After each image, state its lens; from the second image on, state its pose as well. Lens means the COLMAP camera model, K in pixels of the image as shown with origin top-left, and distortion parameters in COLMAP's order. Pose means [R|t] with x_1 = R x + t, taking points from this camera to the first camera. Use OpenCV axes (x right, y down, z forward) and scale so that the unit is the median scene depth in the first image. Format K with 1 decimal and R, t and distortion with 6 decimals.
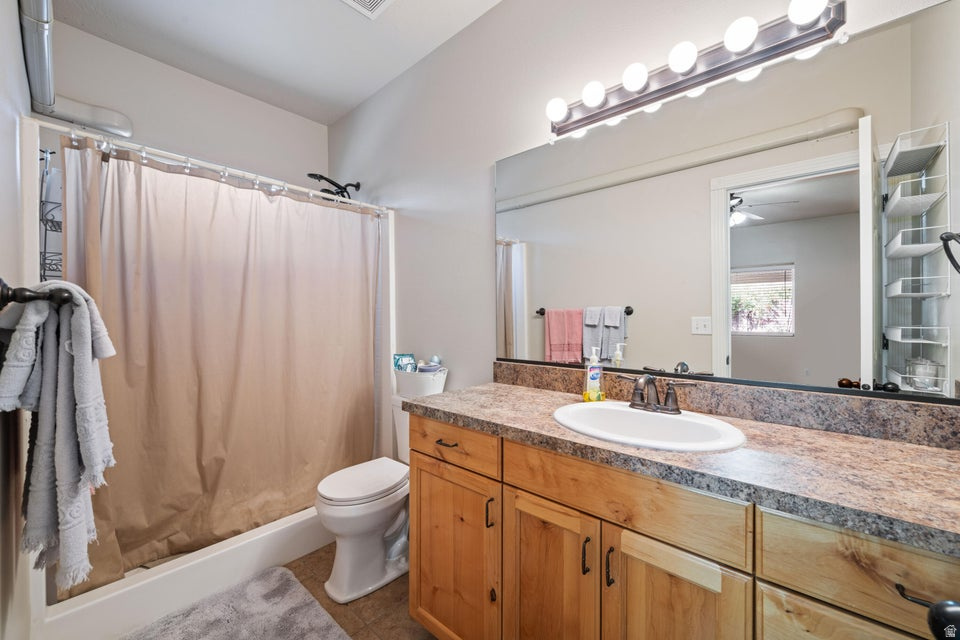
lens RADIAL K [[379.8, 0, 482.7], [0, 379.8, 322.8], [0, 0, 1]] dist [0.006177, -0.001855]
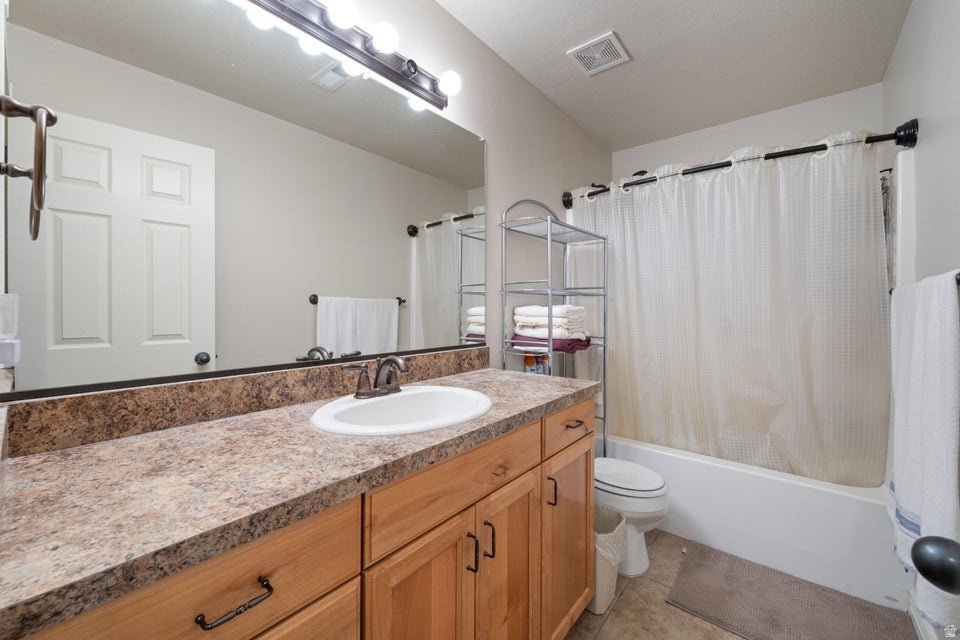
lens RADIAL K [[379.8, 0, 478.4], [0, 379.8, 309.9], [0, 0, 1]] dist [0.006177, -0.001855]
pose [[0.999798, 0.000932, 0.020074, 1.652377], [-0.000996, 0.999995, 0.003157, 0.010379], [-0.020071, -0.003176, 0.999794, 0.009498]]
